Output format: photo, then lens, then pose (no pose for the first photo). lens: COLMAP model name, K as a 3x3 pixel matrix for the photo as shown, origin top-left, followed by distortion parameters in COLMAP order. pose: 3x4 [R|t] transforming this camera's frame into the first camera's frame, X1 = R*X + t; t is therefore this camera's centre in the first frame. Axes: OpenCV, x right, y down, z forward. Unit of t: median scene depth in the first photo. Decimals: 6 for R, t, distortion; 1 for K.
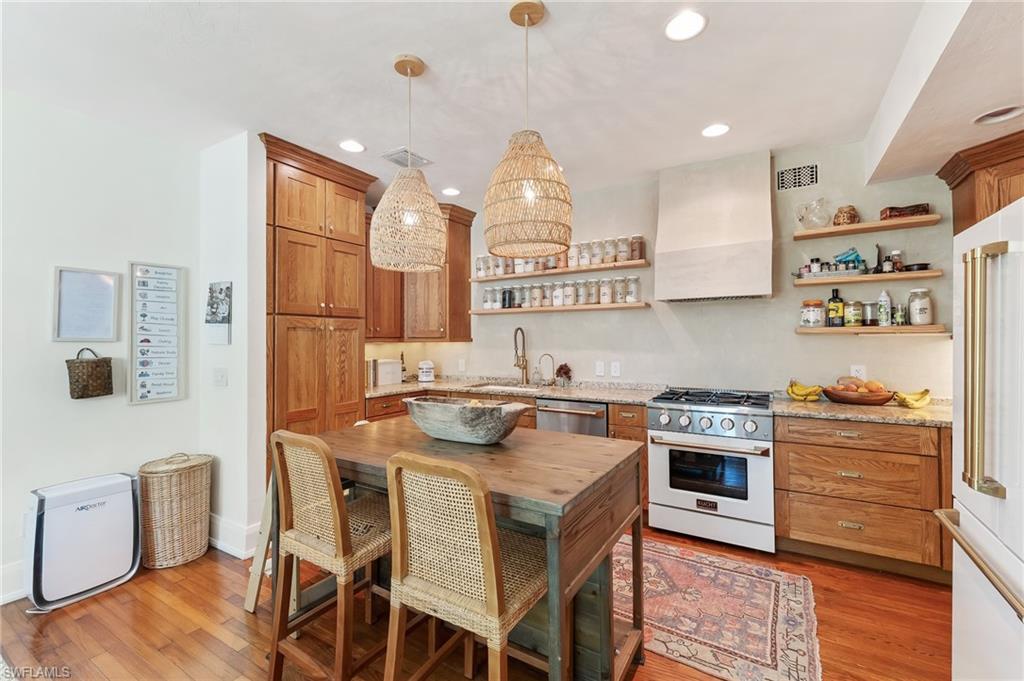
lens RADIAL K [[432.2, 0, 515.1], [0, 432.2, 338.0], [0, 0, 1]] dist [-0.002314, -0.000109]
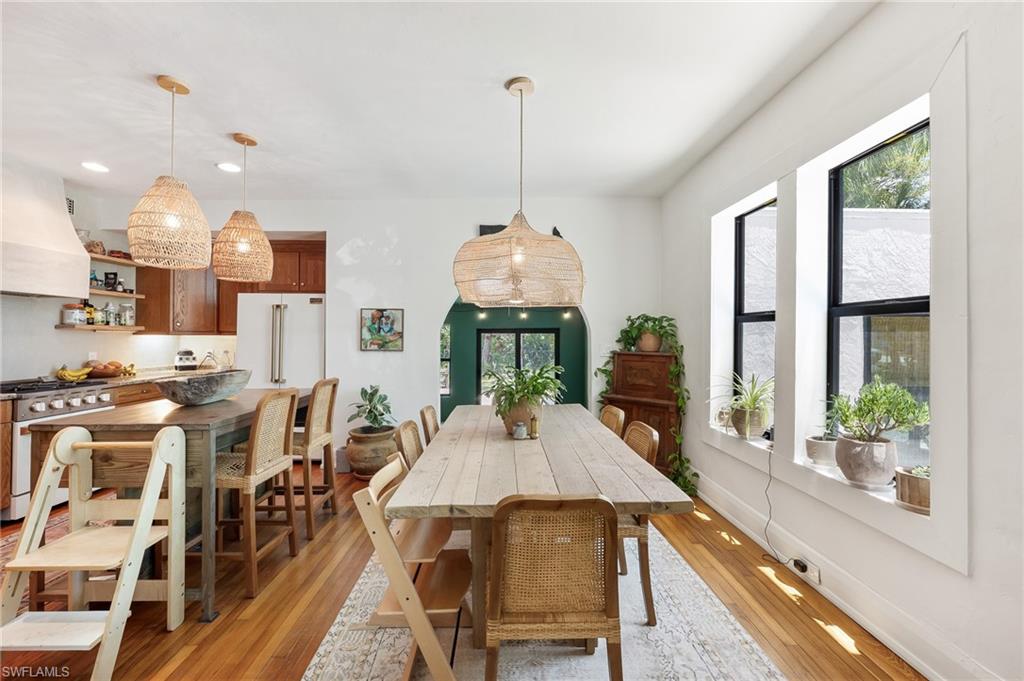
lens RADIAL K [[432.2, 0, 512.3], [0, 432.2, 338.5], [0, 0, 1]] dist [-0.002314, -0.000109]
pose [[-0.537356, 0.005702, 0.843336, -1.199305], [0.002256, 0.999983, -0.005324, 0.029511], [-0.843353, -0.000958, -0.537360, 0.615023]]
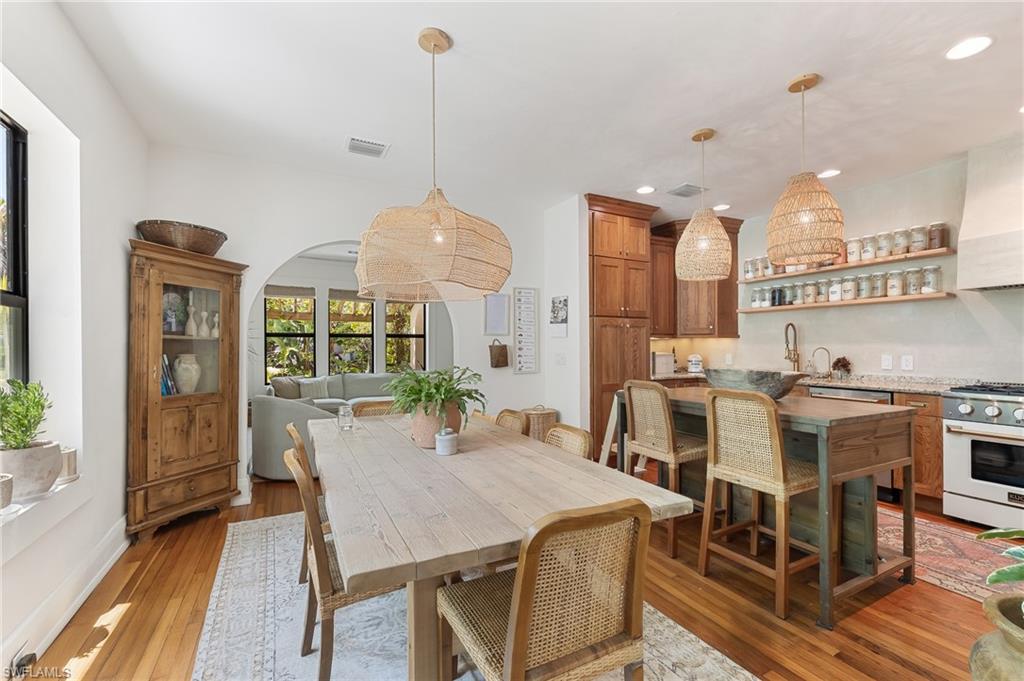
lens RADIAL K [[432.2, 0, 515.9], [0, 432.2, 347.8], [0, 0, 1]] dist [-0.002314, -0.000109]
pose [[0.854412, 0.004110, -0.519579, -0.021904], [0.000691, 0.999959, 0.009046, 0.037879], [0.519595, -0.008088, 0.854374, -0.382520]]
